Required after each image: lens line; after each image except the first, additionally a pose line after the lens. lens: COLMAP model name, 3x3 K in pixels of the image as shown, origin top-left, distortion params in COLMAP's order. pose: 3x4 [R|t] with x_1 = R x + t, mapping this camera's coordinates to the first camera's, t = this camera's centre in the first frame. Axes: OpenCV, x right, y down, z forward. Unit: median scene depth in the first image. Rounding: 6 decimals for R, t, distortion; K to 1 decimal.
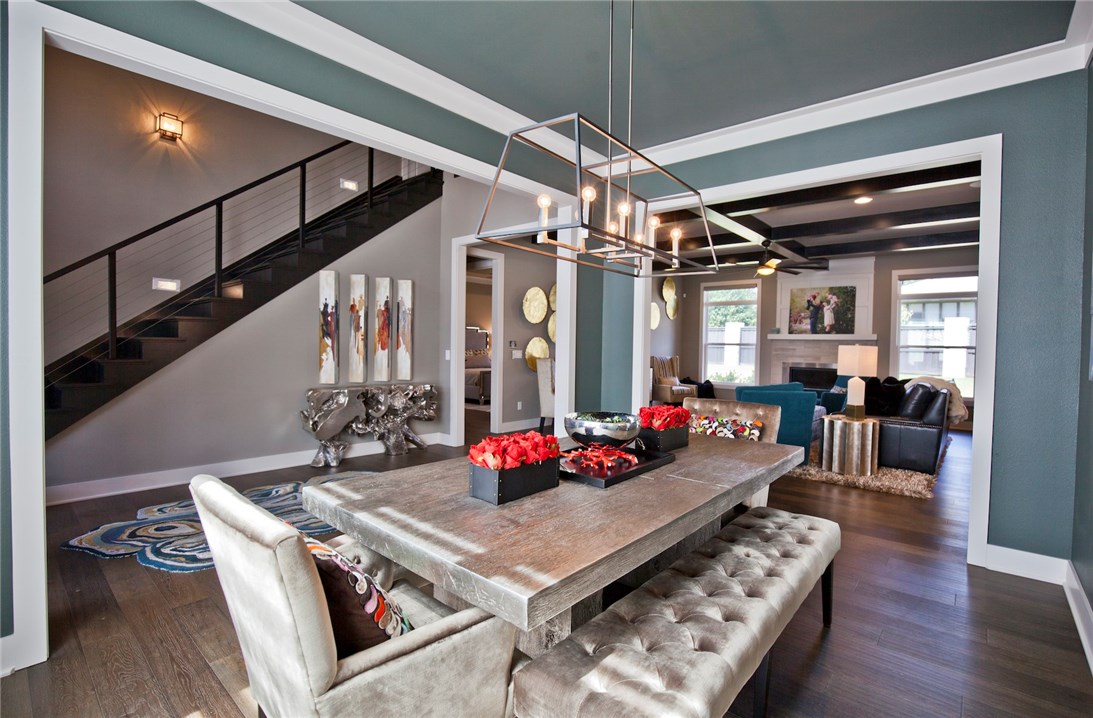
lens RADIAL K [[503.4, 0, 544.0], [0, 503.4, 361.3], [0, 0, 1]] dist [-0.026885, 0.002655]
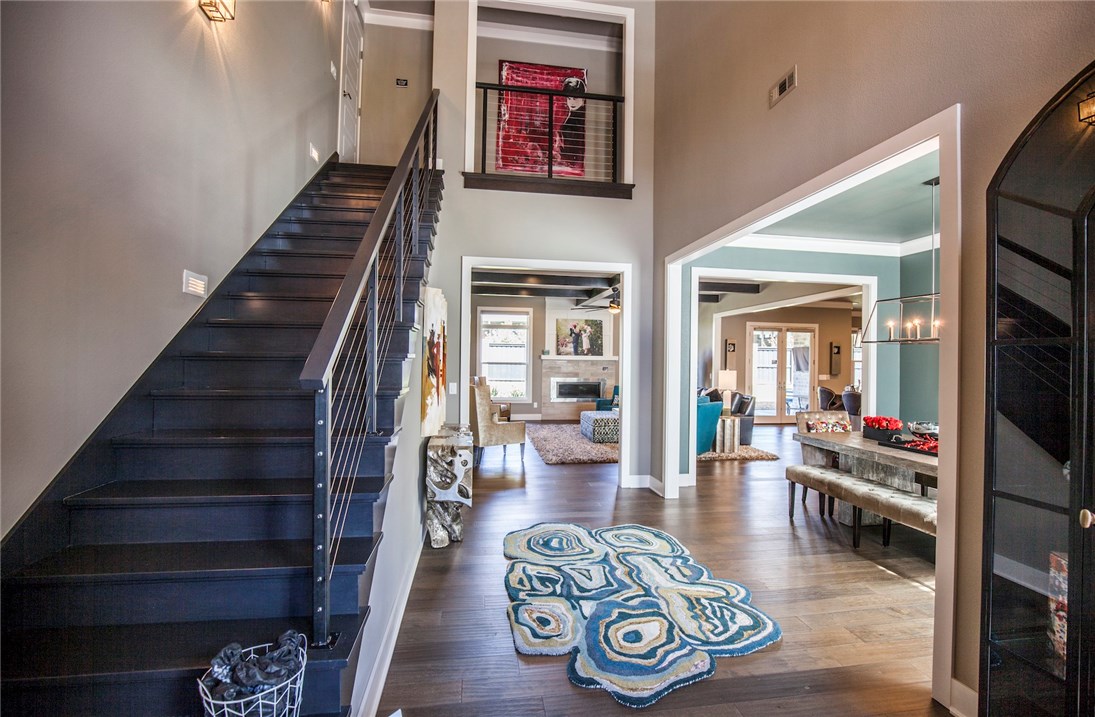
lens RADIAL K [[518.8, 0, 555.0], [0, 518.8, 358.1], [0, 0, 1]] dist [-0.029413, -0.000263]
pose [[0.635509, -0.005962, 0.772071, -0.919489], [0.023849, 0.999645, -0.011911, -0.059718], [-0.771725, 0.025983, 0.635425, 0.355901]]
